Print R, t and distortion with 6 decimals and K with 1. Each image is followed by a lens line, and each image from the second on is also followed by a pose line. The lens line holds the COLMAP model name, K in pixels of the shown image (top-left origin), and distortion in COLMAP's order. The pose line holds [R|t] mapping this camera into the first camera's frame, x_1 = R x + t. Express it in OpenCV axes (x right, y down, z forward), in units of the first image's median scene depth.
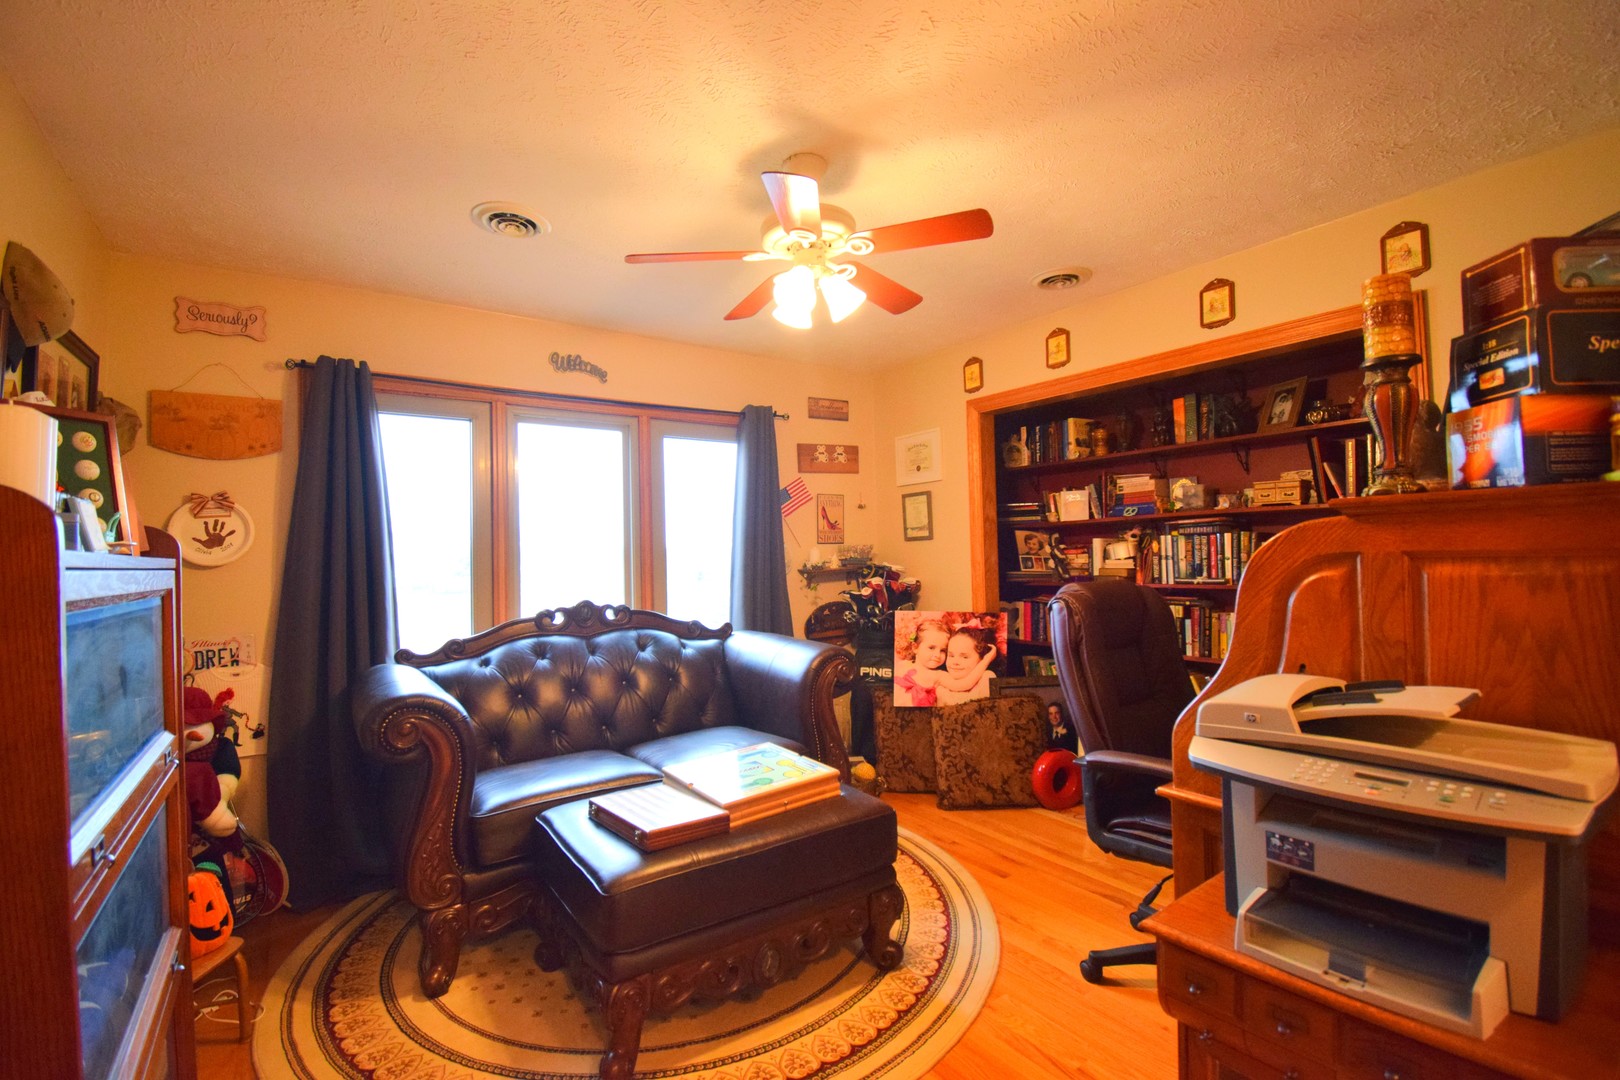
lens RADIAL K [[728.4, 0, 810.0], [0, 728.4, 540.0], [0, 0, 1]] dist [0.025951, -0.030327]
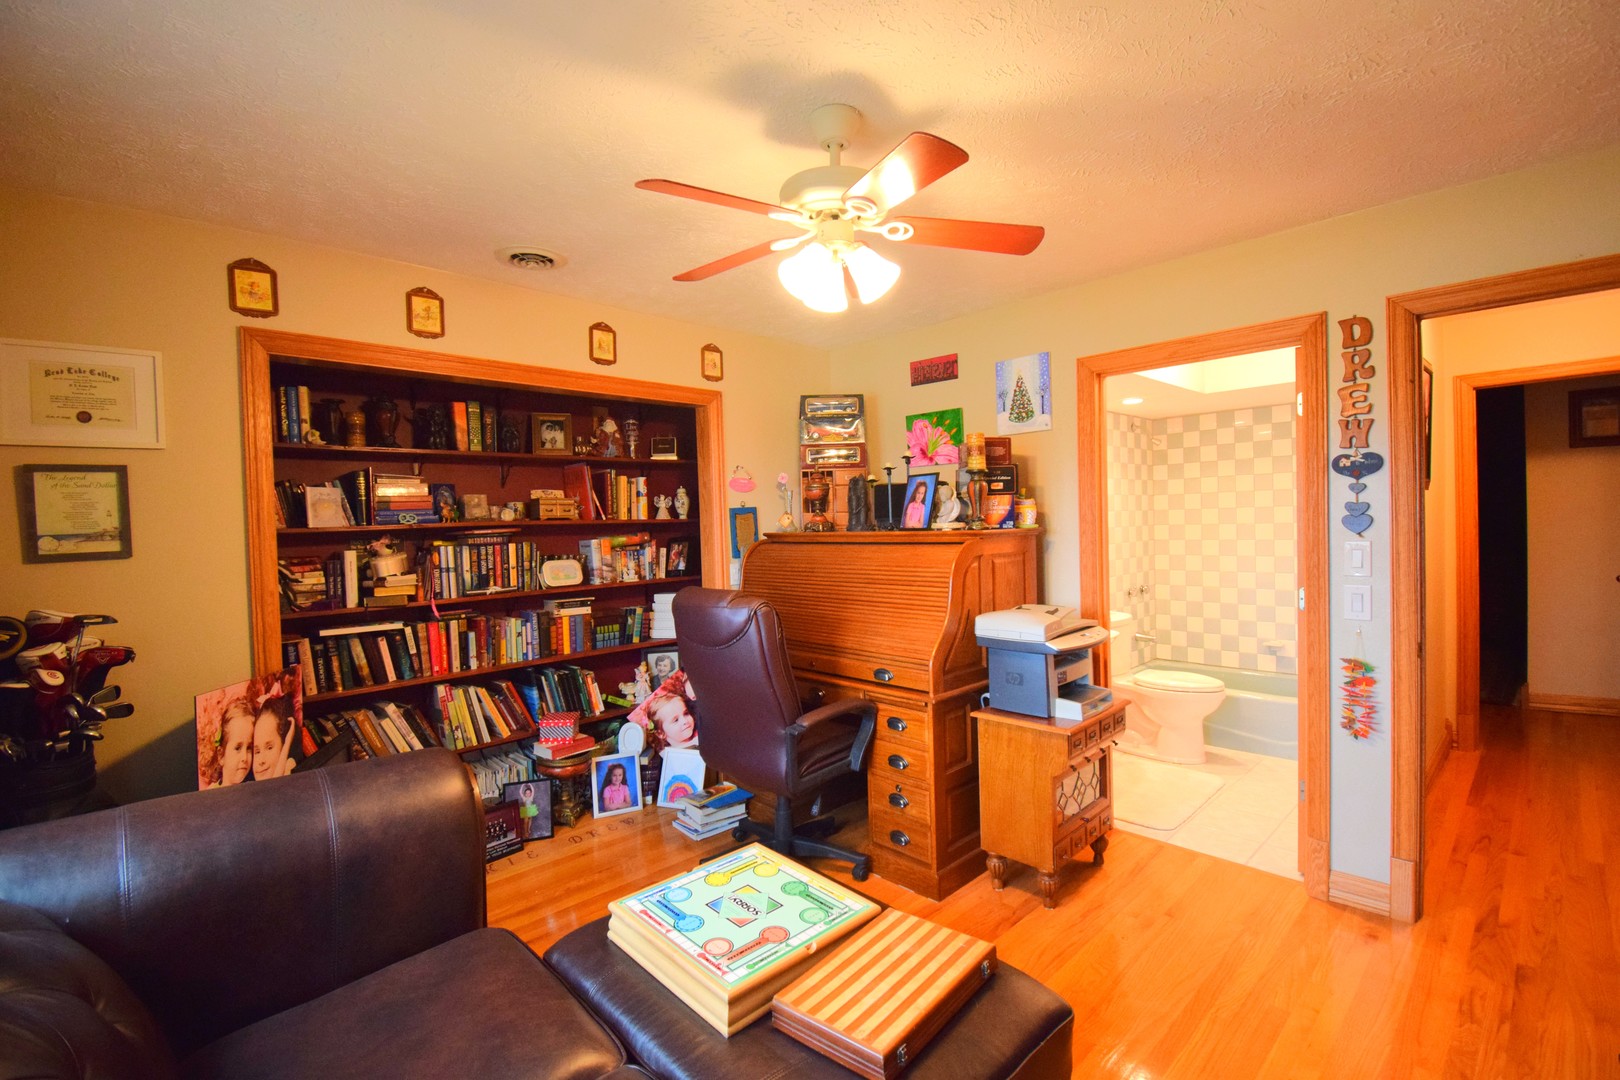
lens RADIAL K [[728.4, 0, 810.0], [0, 728.4, 540.0], [0, 0, 1]] dist [0.025951, -0.030327]
pose [[-0.157776, -0.004817, 0.987463, -0.501935], [0.002982, 0.999981, 0.005354, -0.017598], [-0.987470, 0.003790, -0.157758, 0.693929]]
